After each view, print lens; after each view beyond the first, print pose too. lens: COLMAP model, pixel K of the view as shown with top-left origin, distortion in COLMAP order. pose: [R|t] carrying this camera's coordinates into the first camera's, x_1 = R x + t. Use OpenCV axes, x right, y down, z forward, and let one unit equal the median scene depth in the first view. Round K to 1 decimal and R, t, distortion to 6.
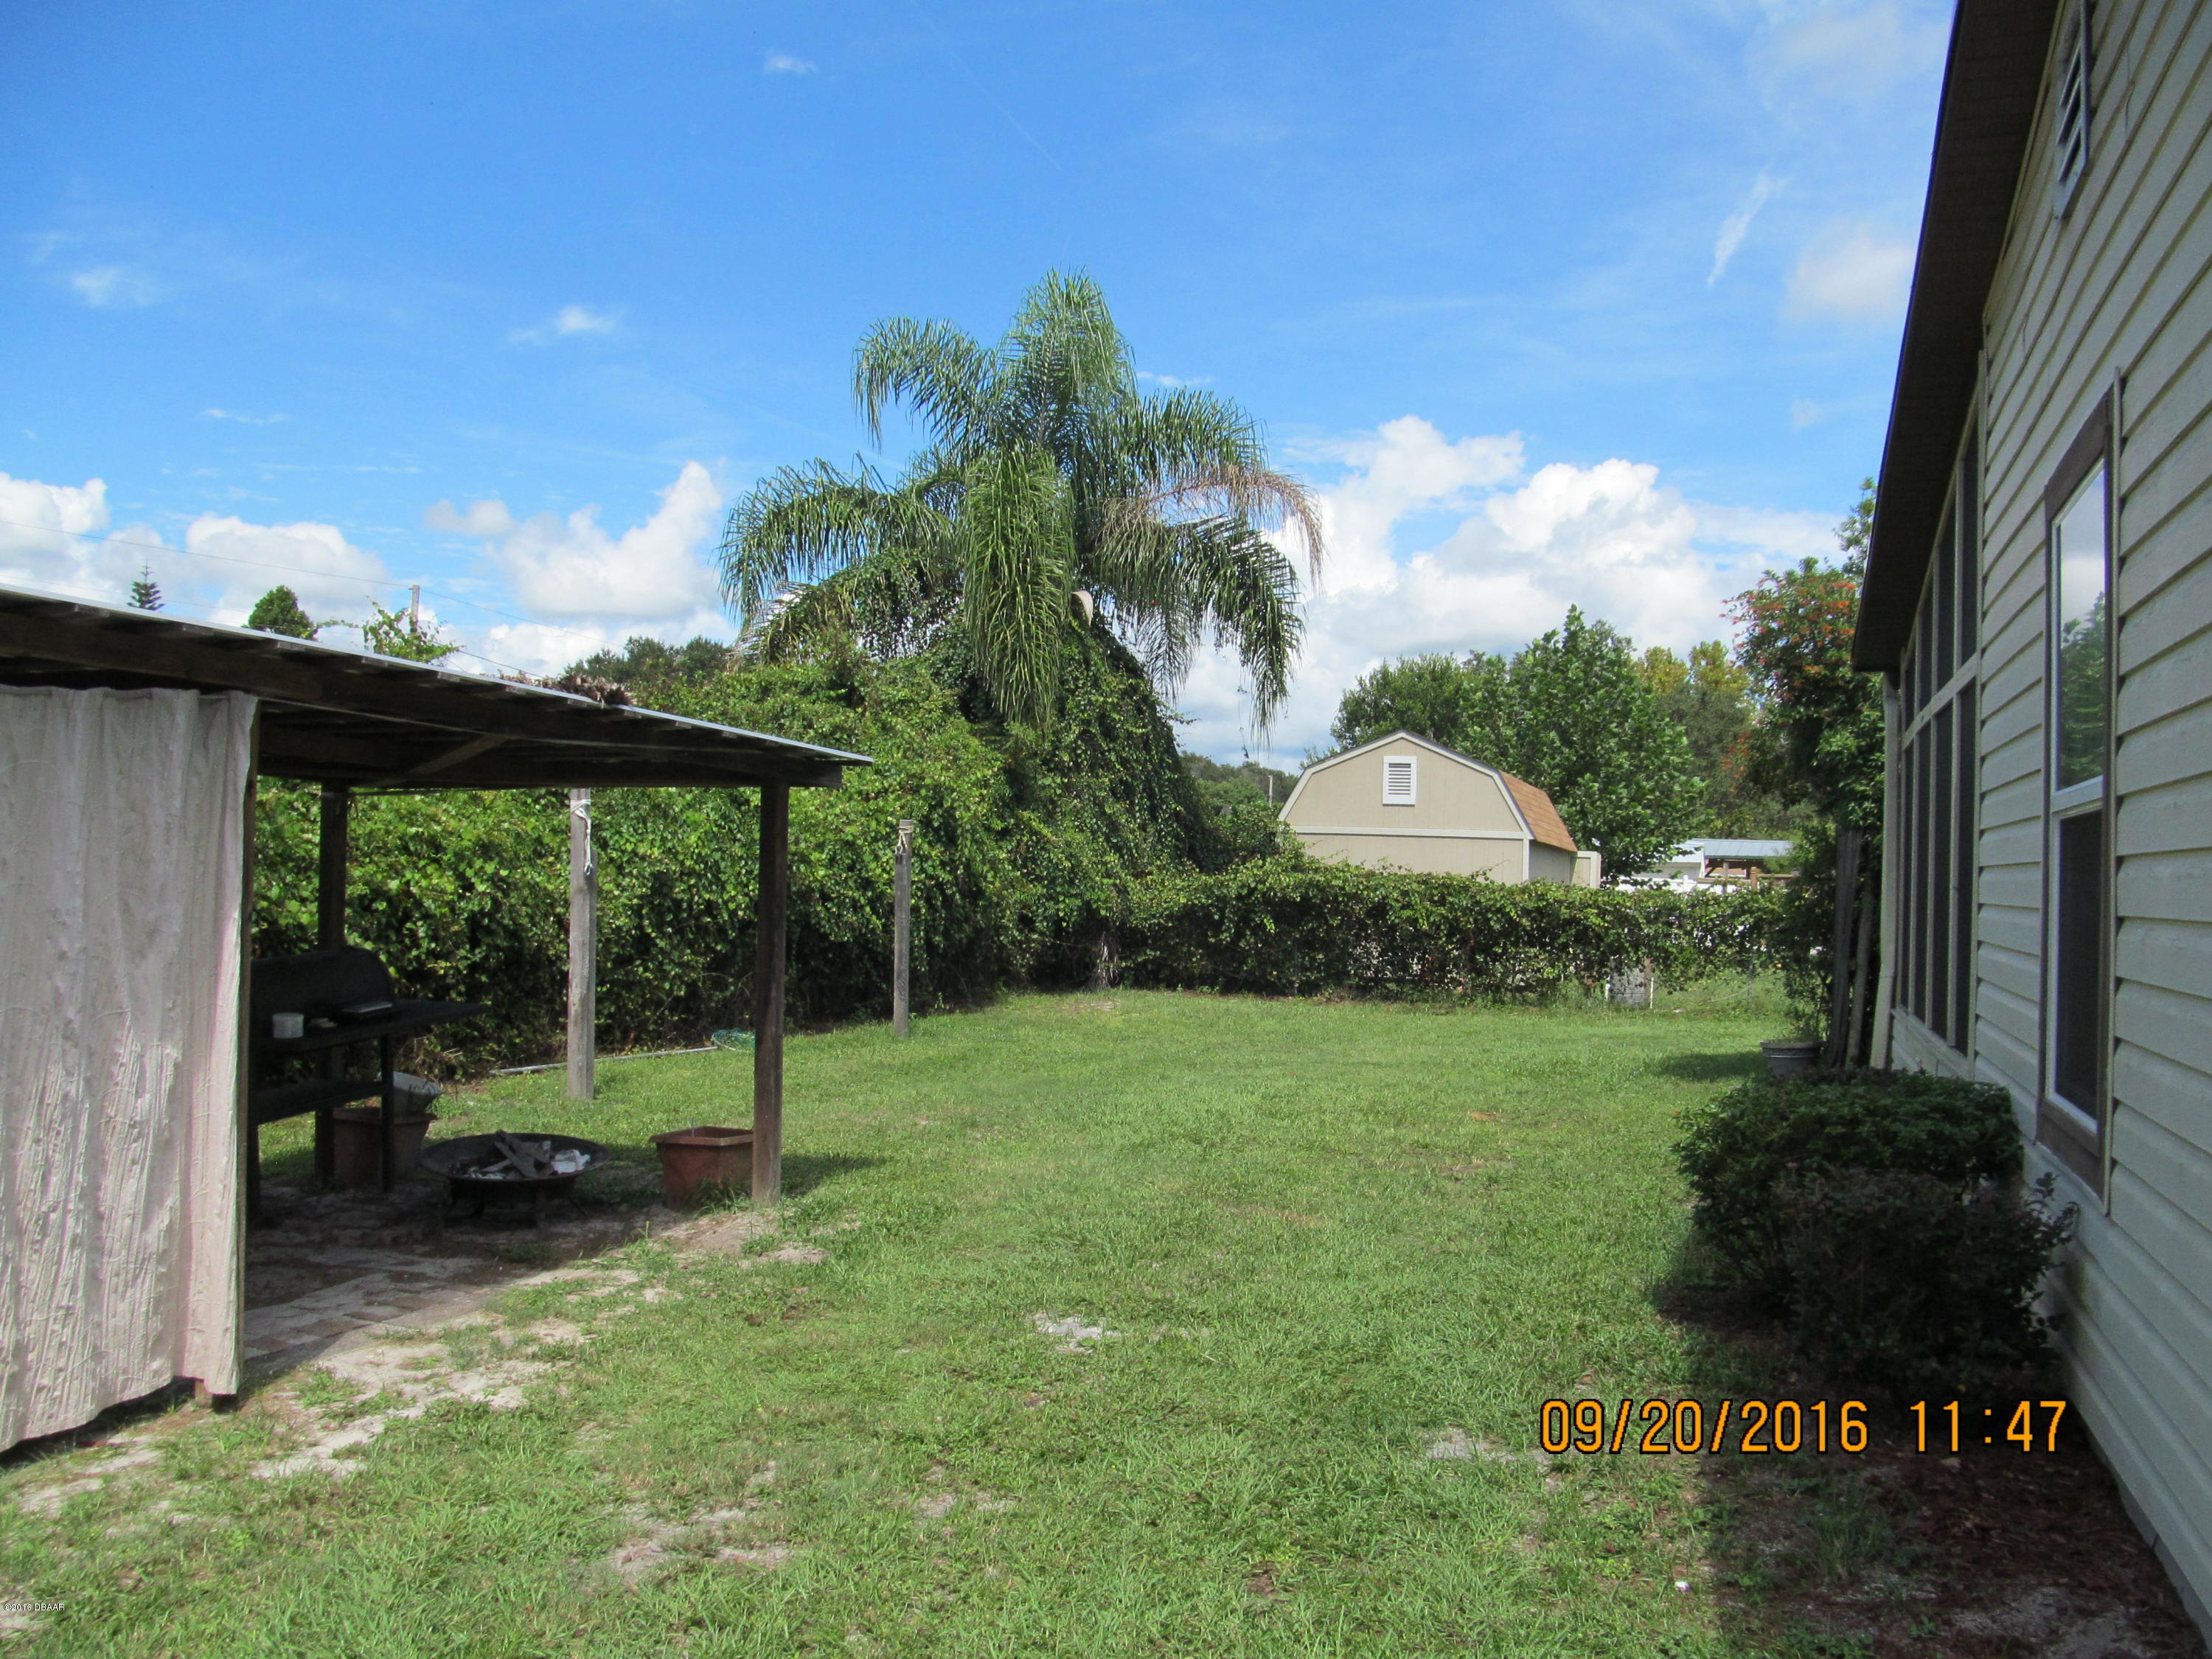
lens RADIAL K [[1864.6, 0, 1071.0], [0, 1864.6, 786.6], [0, 0, 1]] dist [-0.067378, 0.041433]
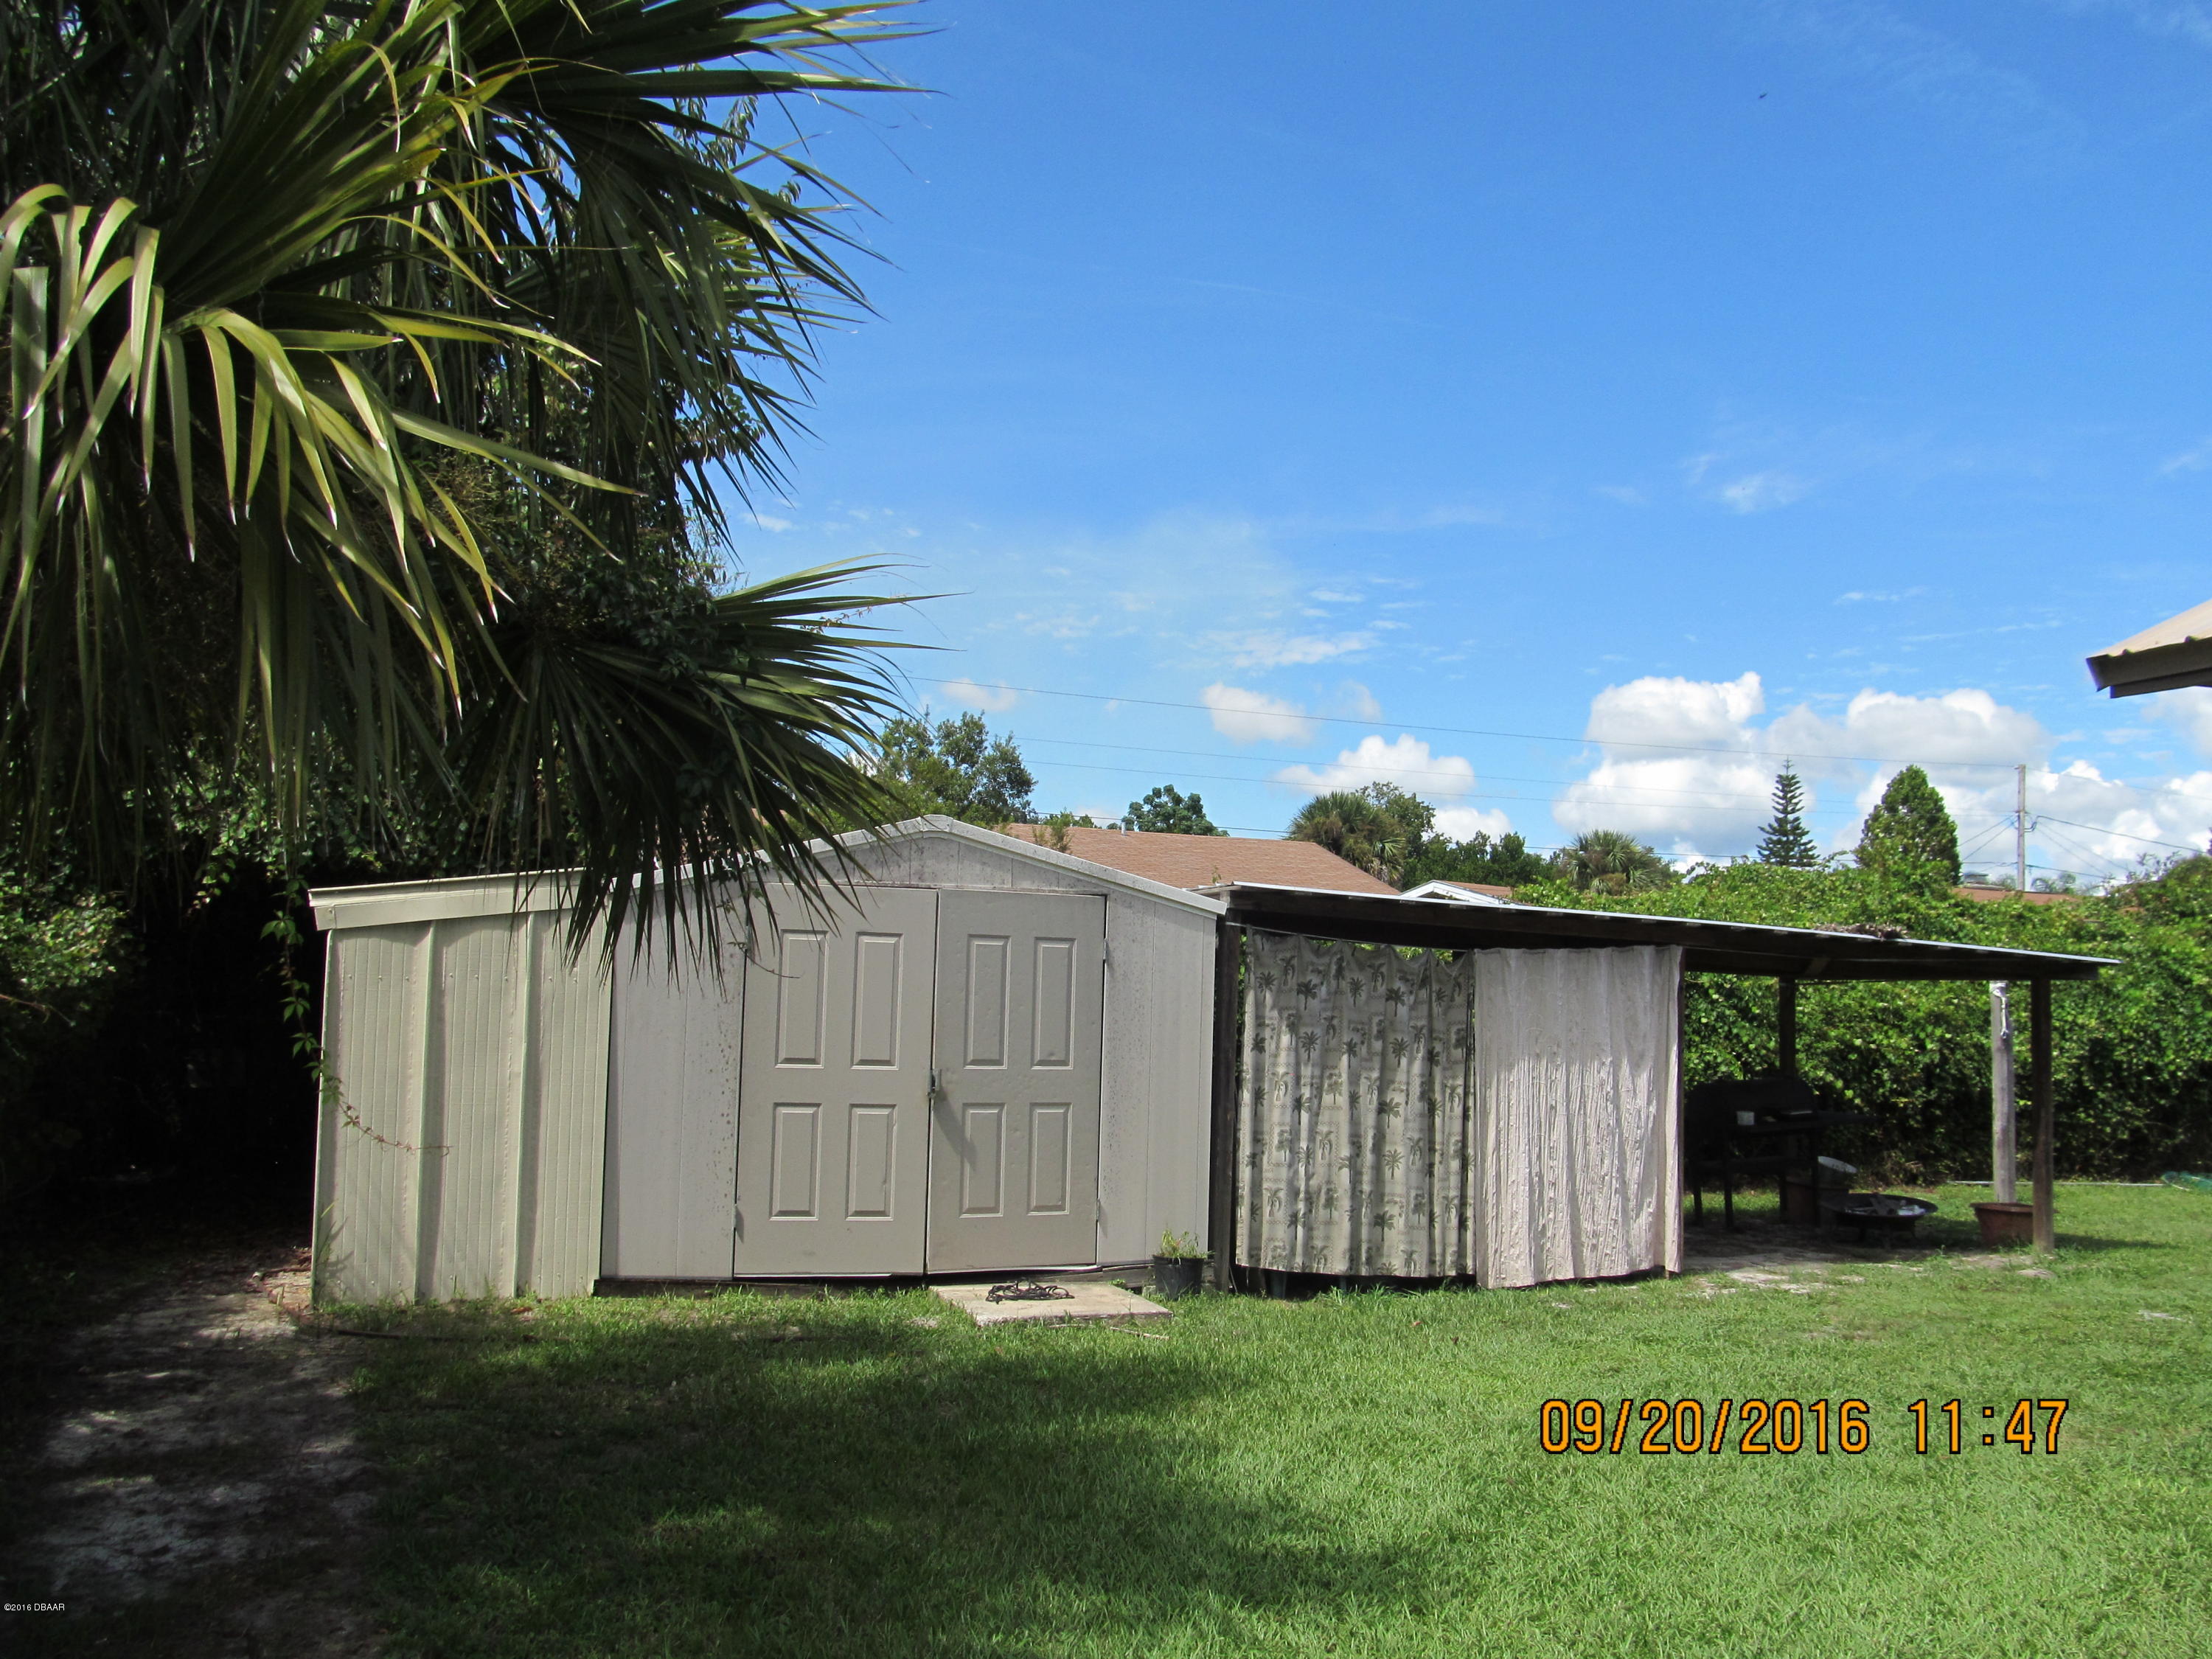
lens RADIAL K [[1864.6, 0, 1101.5], [0, 1864.6, 827.3], [0, 0, 1]] dist [-0.067378, 0.041433]
pose [[0.672756, -0.058656, -0.737535, 0.284636], [0.008803, 0.997417, -0.071294, -0.015960], [0.739812, 0.041471, 0.671535, -0.387706]]
